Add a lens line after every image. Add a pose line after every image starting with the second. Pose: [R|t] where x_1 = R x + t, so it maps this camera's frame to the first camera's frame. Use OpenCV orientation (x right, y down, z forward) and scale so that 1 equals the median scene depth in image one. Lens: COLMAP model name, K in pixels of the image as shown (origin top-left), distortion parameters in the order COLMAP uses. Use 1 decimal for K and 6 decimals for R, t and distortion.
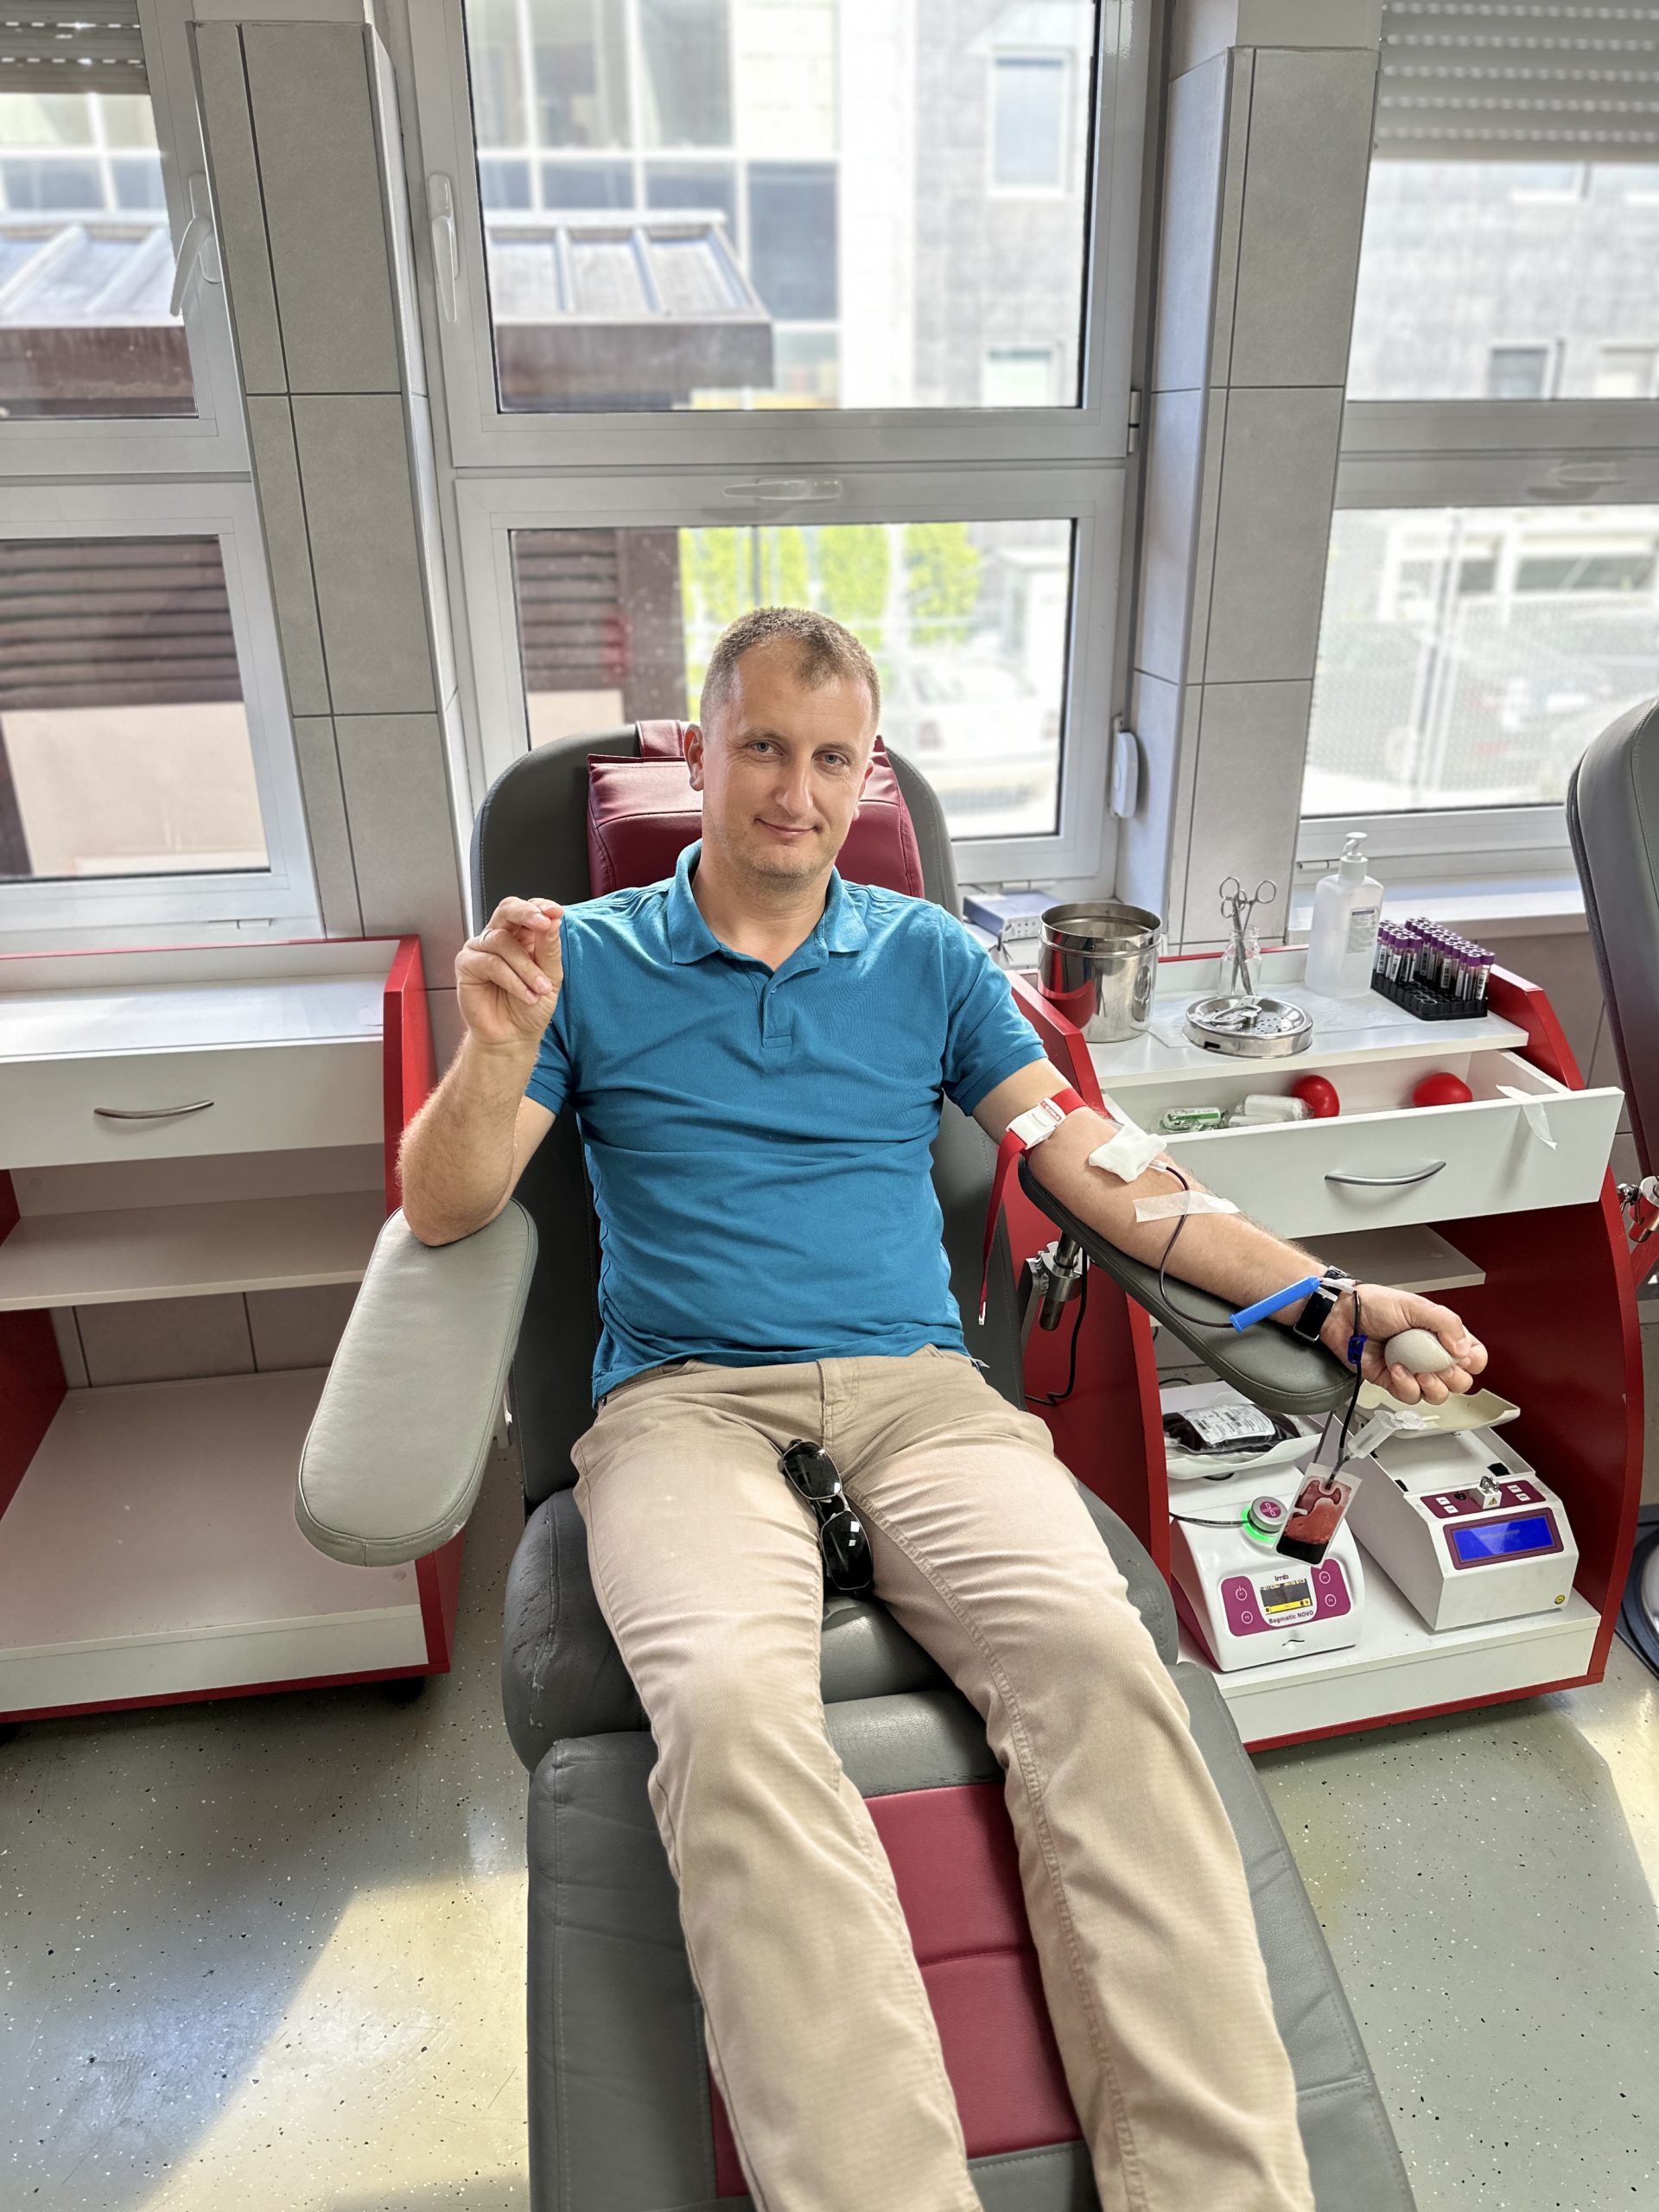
lens RADIAL K [[1600.5, 0, 796.5], [0, 1600.5, 1133.3], [0, 0, 1]] dist [0.024139, -0.047184]
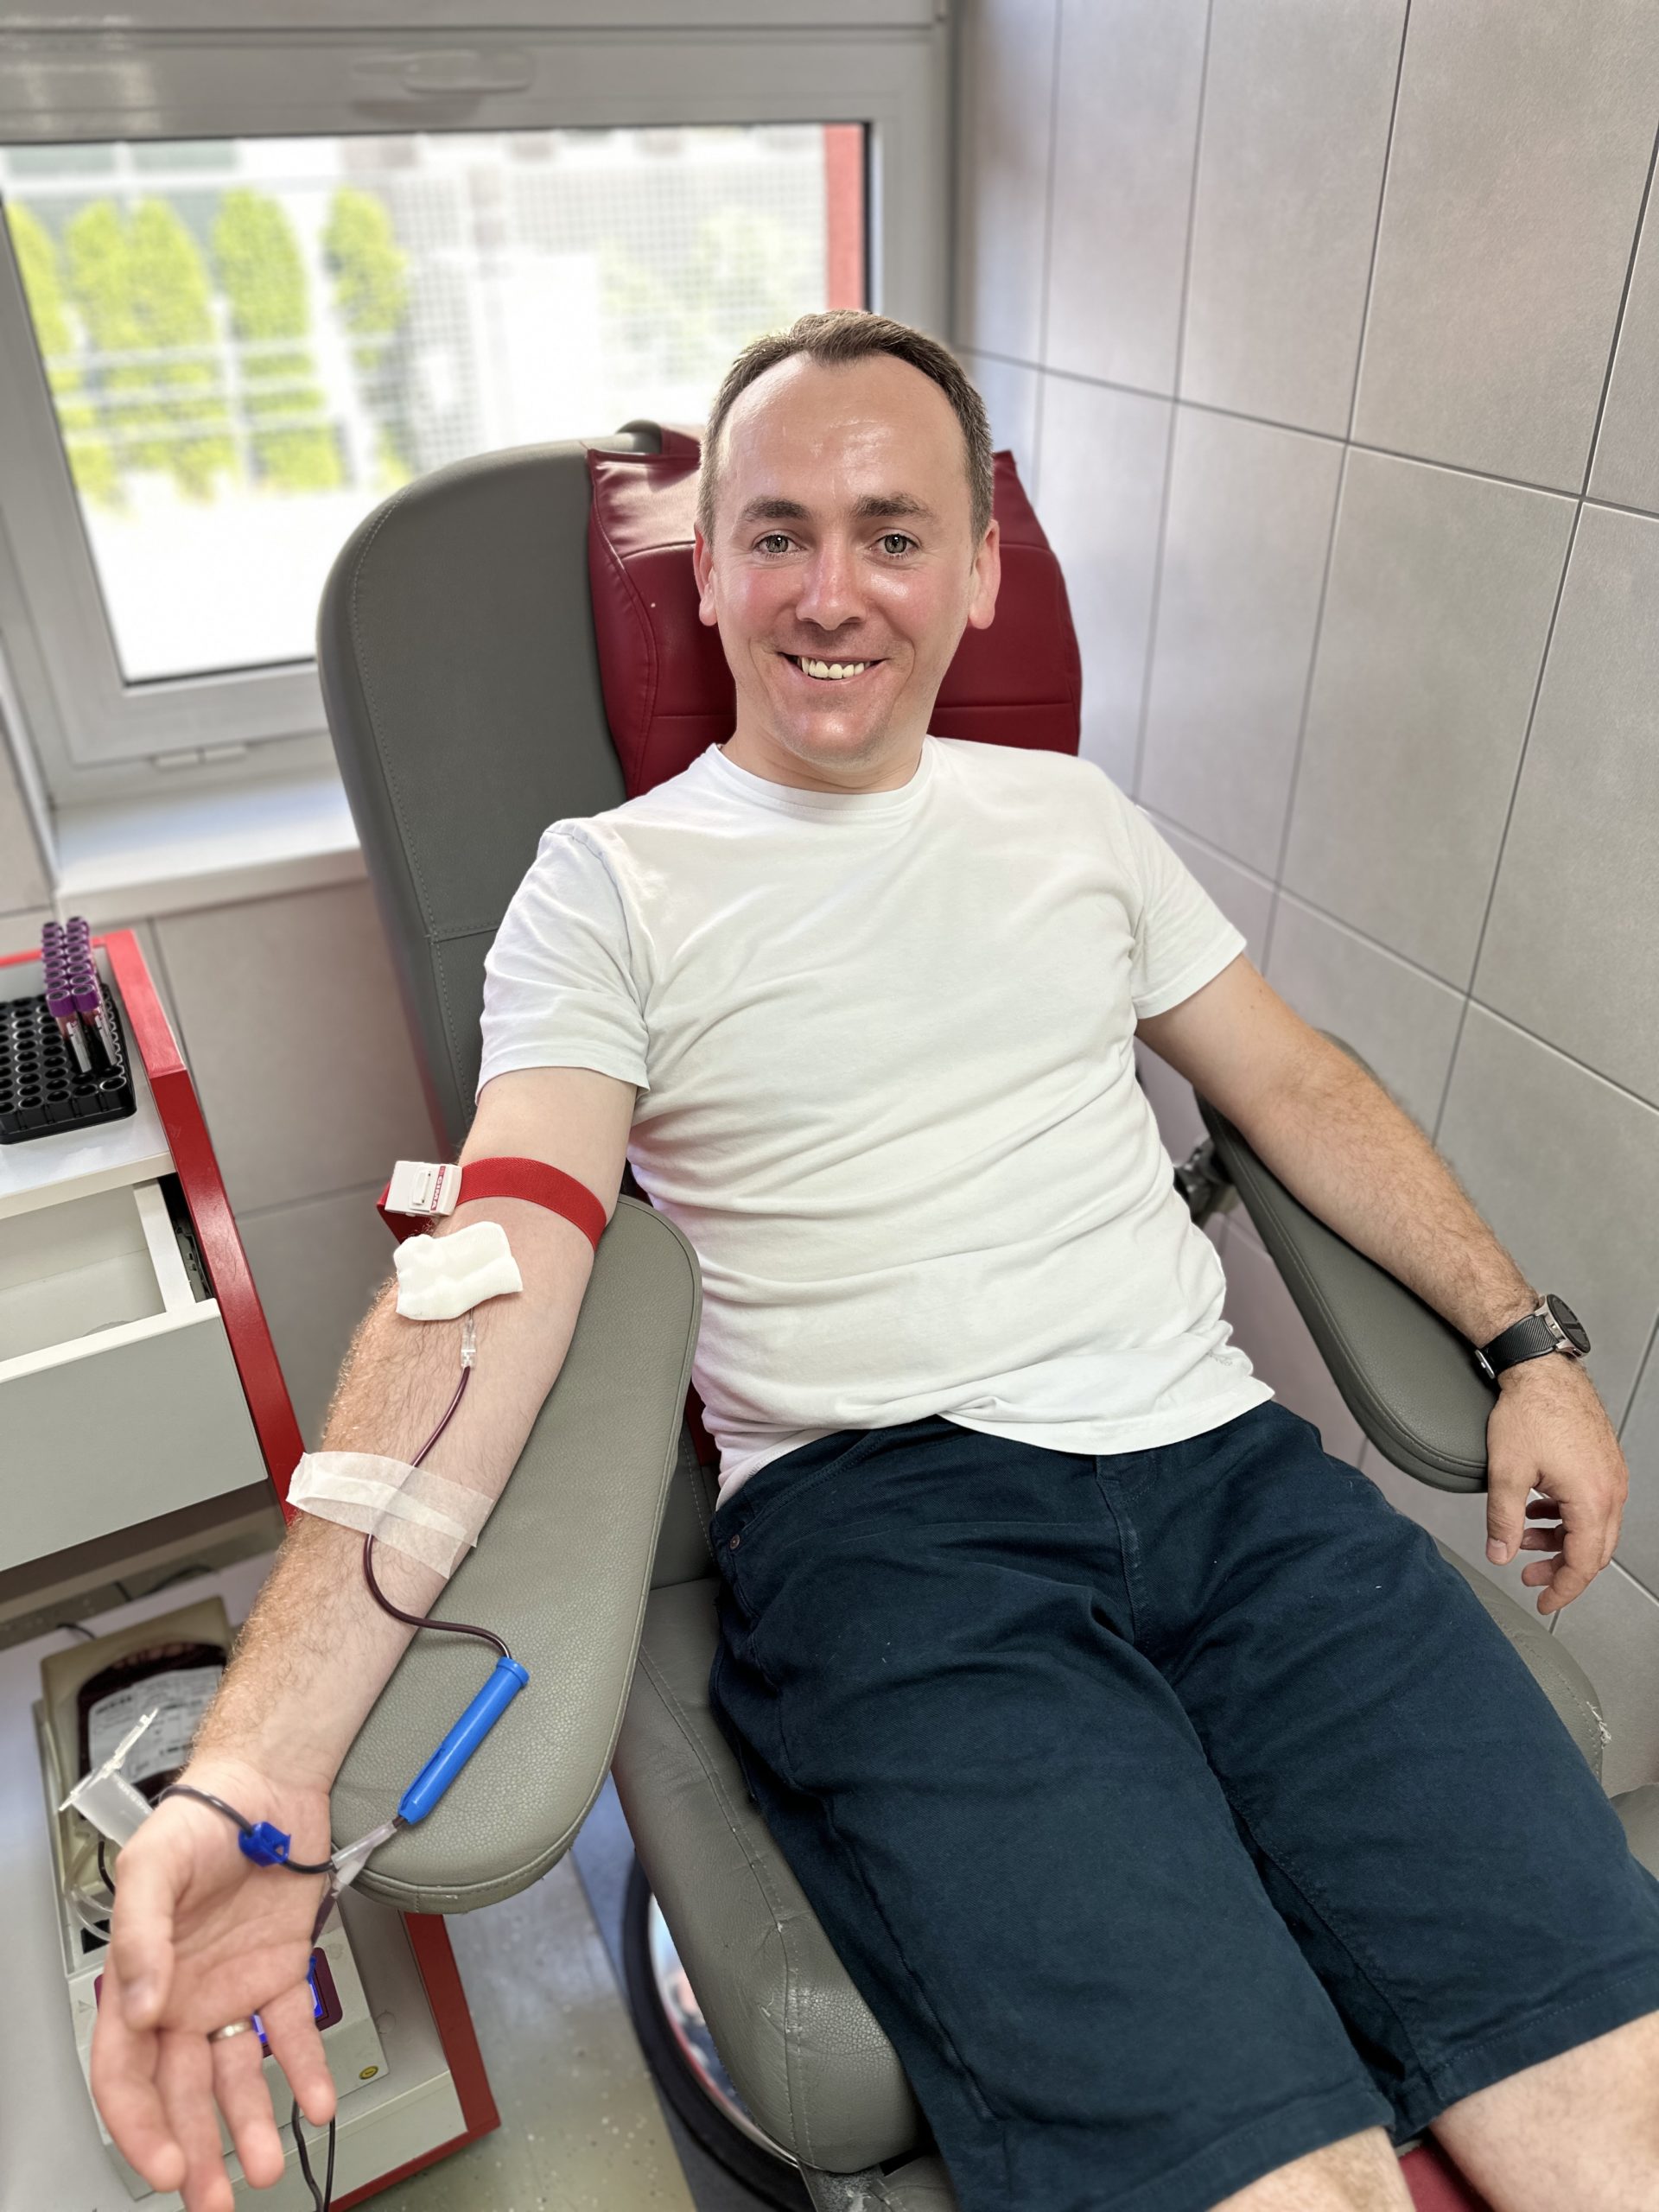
lens RADIAL K [[1600.5, 0, 828.6], [0, 1600.5, 1127.2], [0, 0, 1]] dist [0.024139, -0.047184]
pose [[0.965846, -0.140681, 0.217603, 0.508523], [0.106682, 0.981199, 0.160832, -0.122983], [-0.236137, -0.132125, 0.962695, 0.389299]]
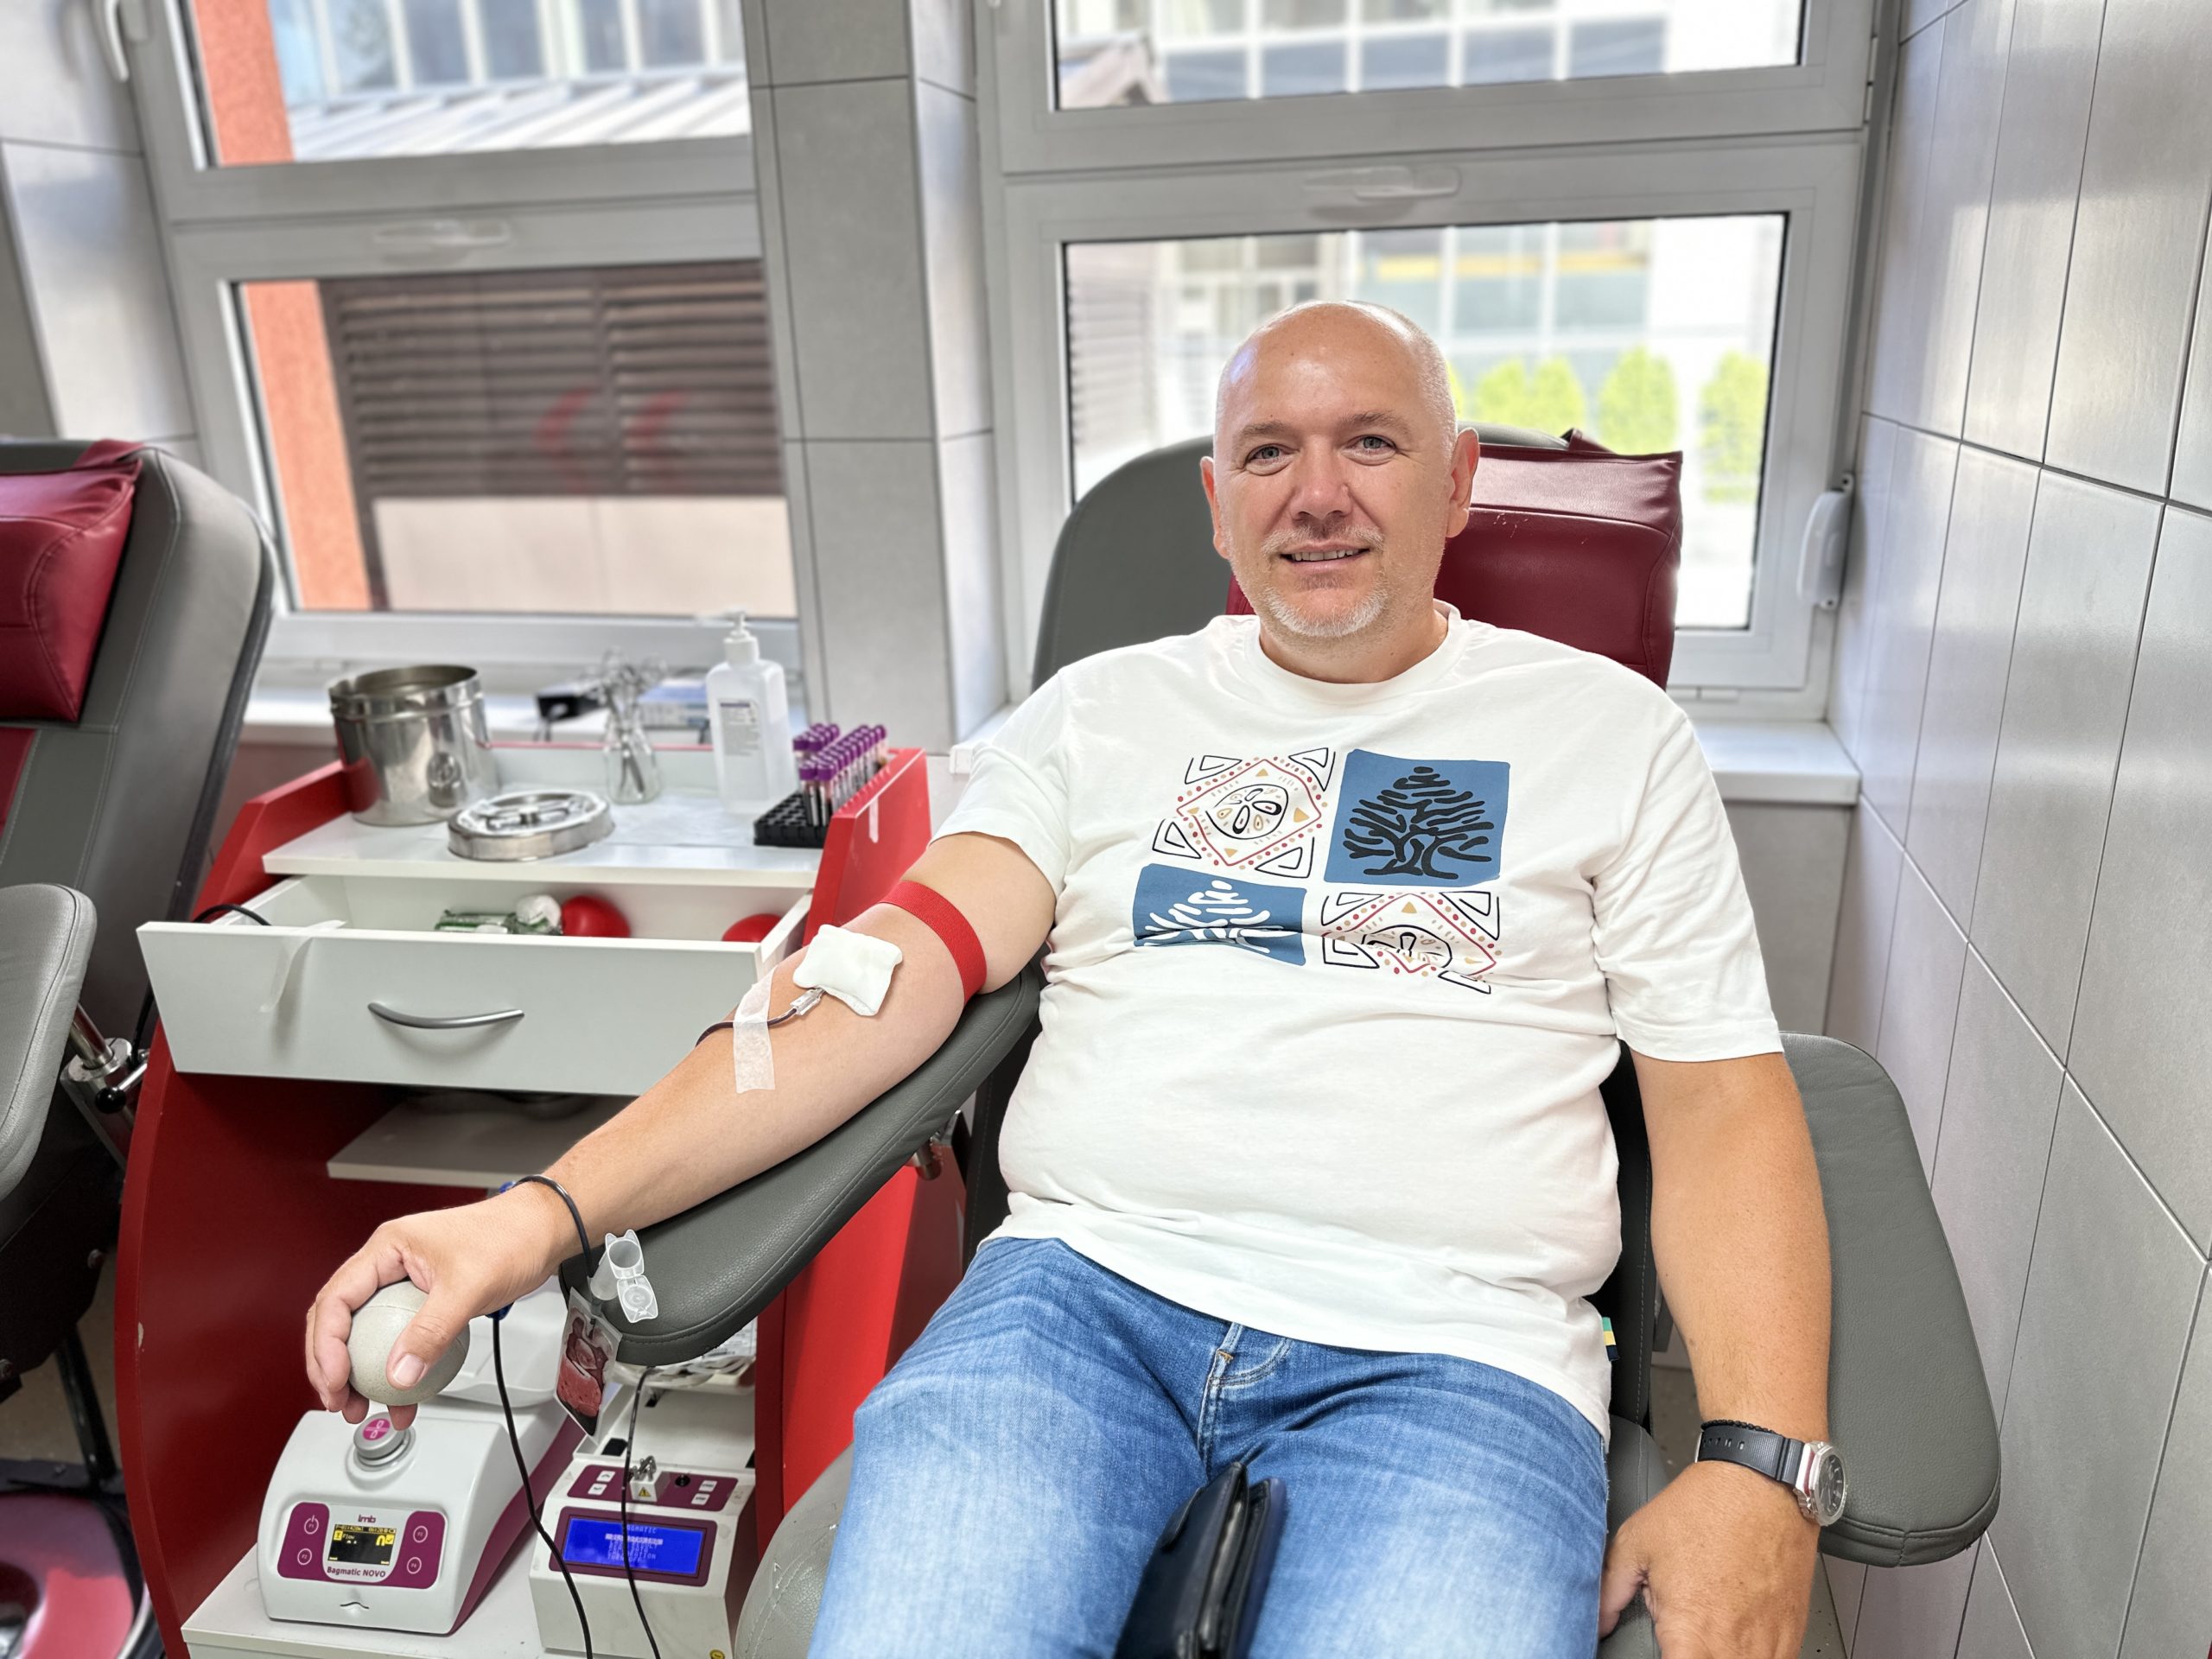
lens RADIAL K [[1600.5, 0, 1083.7], [0, 1600.5, 843.8], [0, 0, 1]] dist [0.024139, -0.047184]
pose [[0.920862, 0.110657, -0.373856, 0.772185], [-0.144824, 0.987354, -0.064478, -0.041119], [0.361993, 0.113519, 0.925243, 0.324141]]
